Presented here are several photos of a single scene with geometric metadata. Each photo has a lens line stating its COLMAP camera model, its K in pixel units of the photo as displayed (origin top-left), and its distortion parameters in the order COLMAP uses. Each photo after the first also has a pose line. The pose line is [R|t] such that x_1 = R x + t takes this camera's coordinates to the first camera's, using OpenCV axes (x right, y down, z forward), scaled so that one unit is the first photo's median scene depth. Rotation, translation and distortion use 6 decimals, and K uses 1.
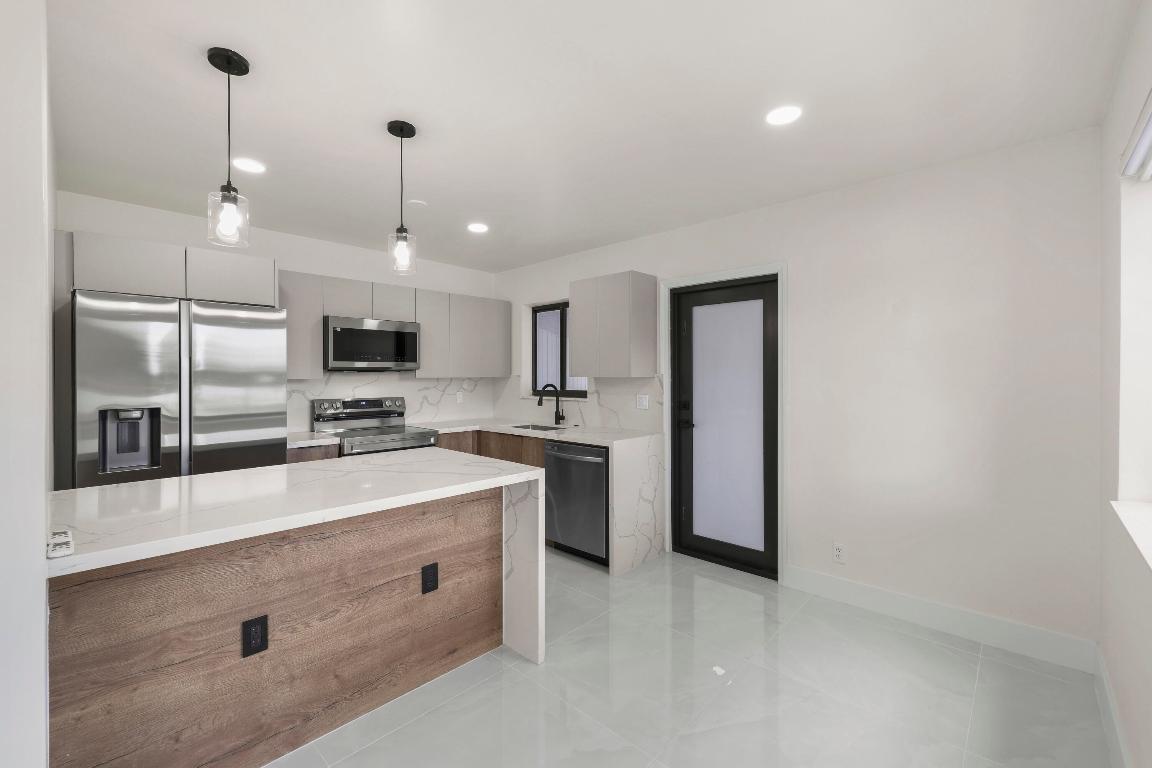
lens RADIAL K [[485.1, 0, 577.4], [0, 485.1, 377.5], [0, 0, 1]] dist [-0.002059, 0.000015]
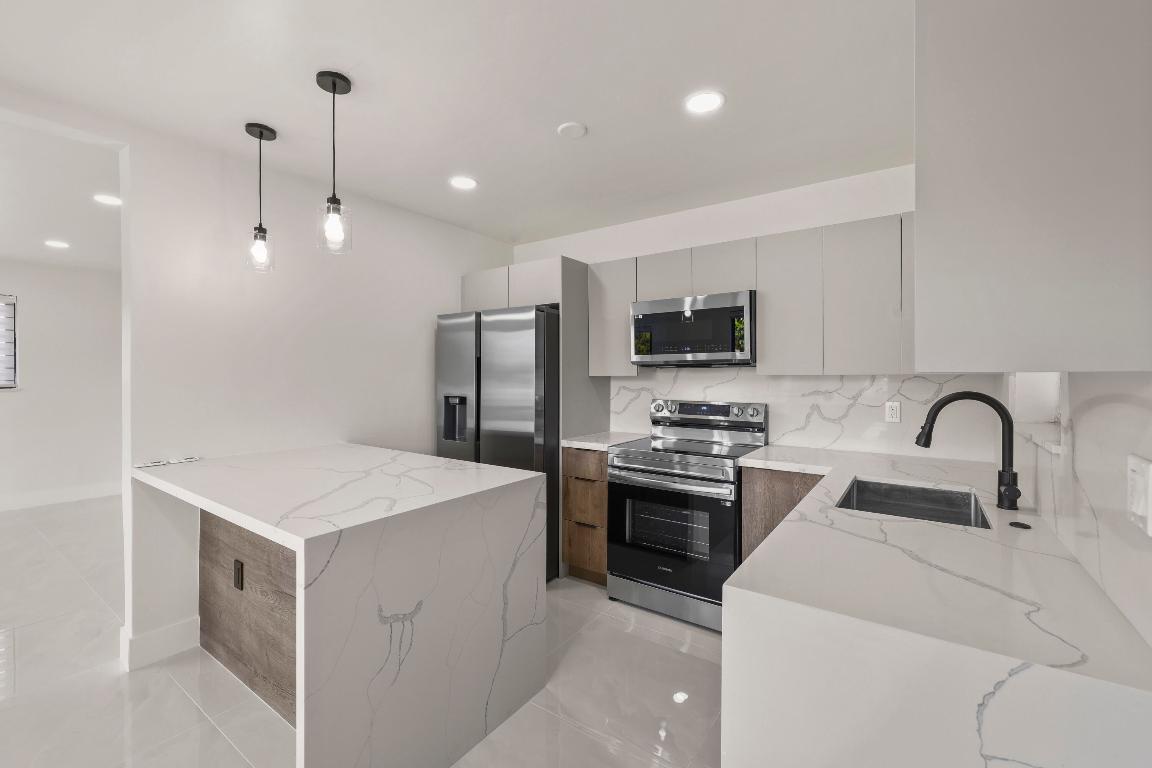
lens RADIAL K [[485.1, 0, 576.8], [0, 485.1, 376.0], [0, 0, 1]] dist [-0.002059, 0.000015]
pose [[0.125144, 0.003517, -0.992132, 0.339085], [-0.003549, 0.999989, 0.003097, 0.000942], [0.992132, 0.003133, 0.125155, 0.822168]]
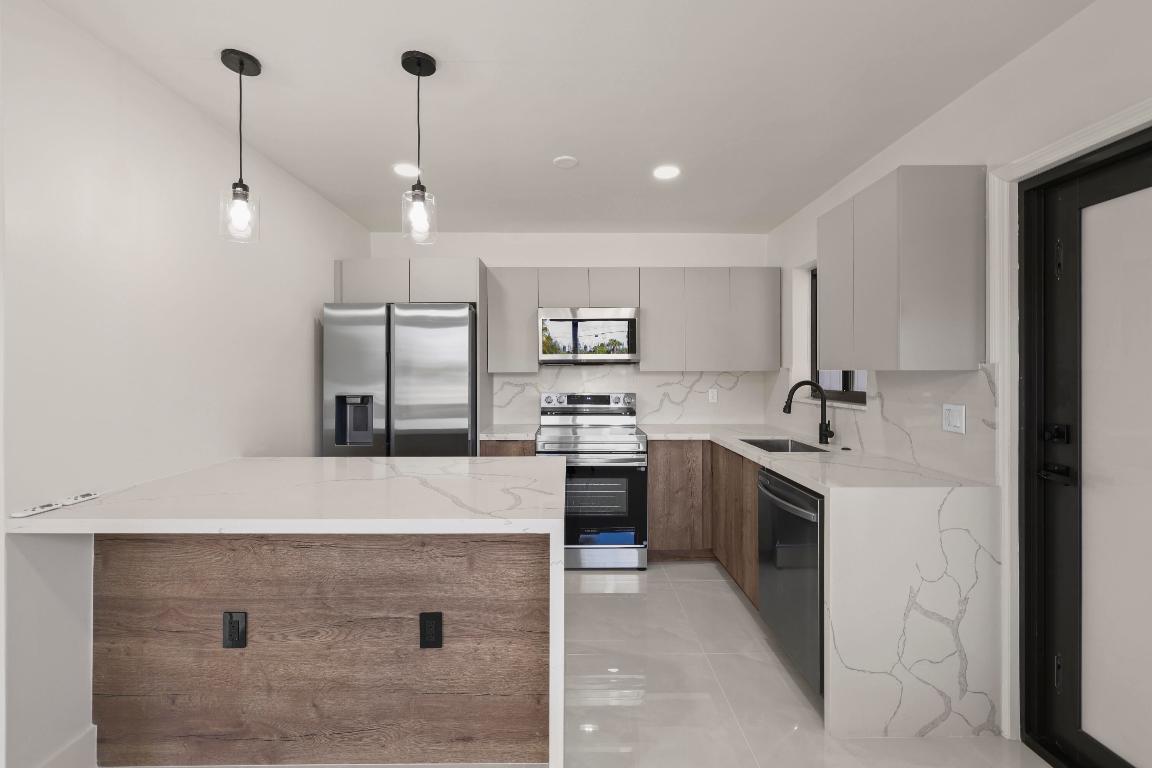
lens RADIAL K [[485.1, 0, 573.9], [0, 485.1, 373.5], [0, 0, 1]] dist [-0.002059, 0.000015]
pose [[0.689788, 0.003925, -0.724001, 0.250872], [-0.002324, 0.999992, 0.003207, 0.002055], [0.724007, -0.000530, 0.689792, 0.390305]]
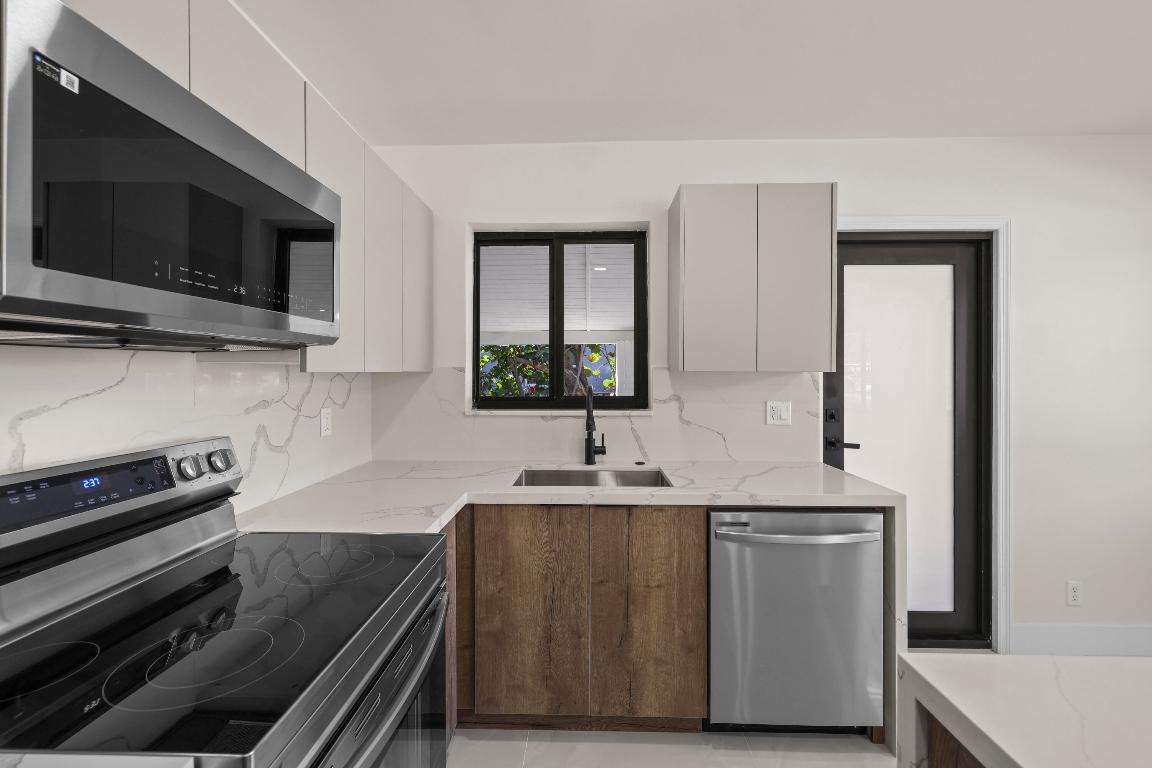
lens RADIAL K [[485.1, 0, 579.0], [0, 485.1, 372.4], [0, 0, 1]] dist [-0.002059, 0.000015]
pose [[0.744620, 0.003036, 0.667482, -0.493889], [0.000589, 0.999986, -0.005206, 0.003295], [-0.667488, 0.004270, 0.744608, 0.791686]]
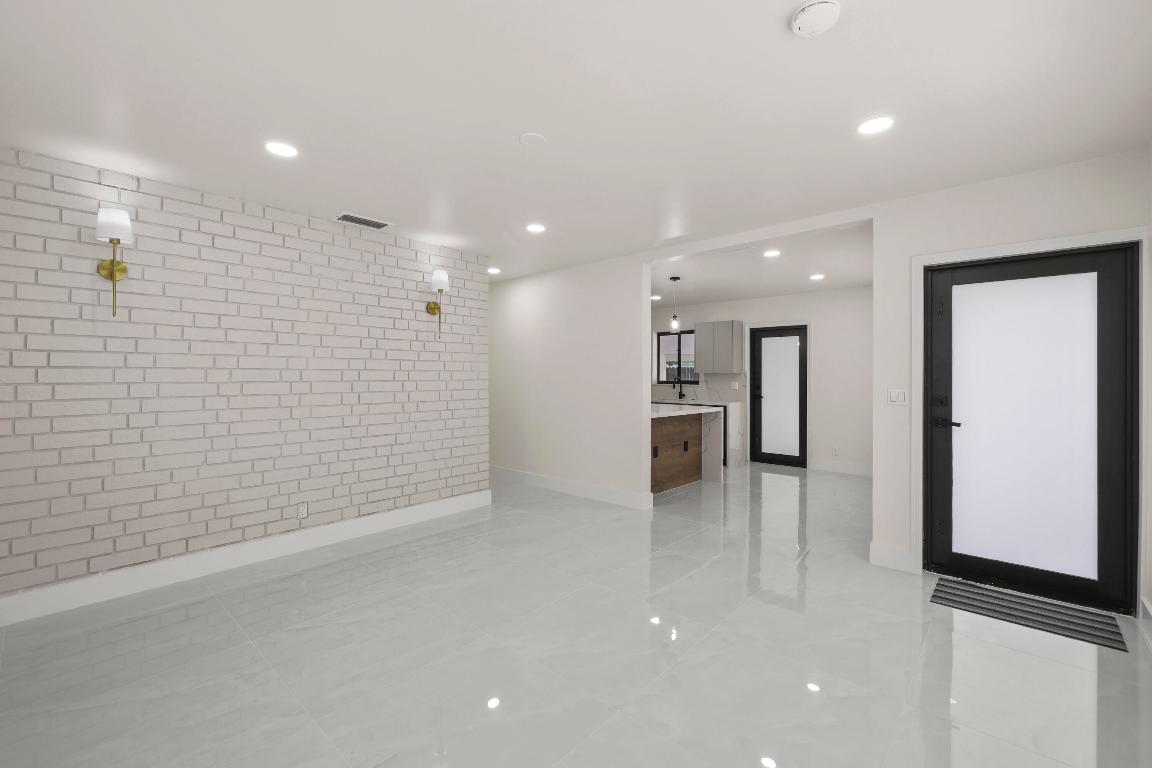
lens RADIAL K [[485.1, 0, 568.5], [0, 485.1, 379.3], [0, 0, 1]] dist [-0.002059, 0.000015]
pose [[0.999985, 0.000449, 0.005392, -0.599575], [-0.000464, 0.999996, 0.002726, 0.021609], [-0.005391, -0.002728, 0.999982, -1.043917]]
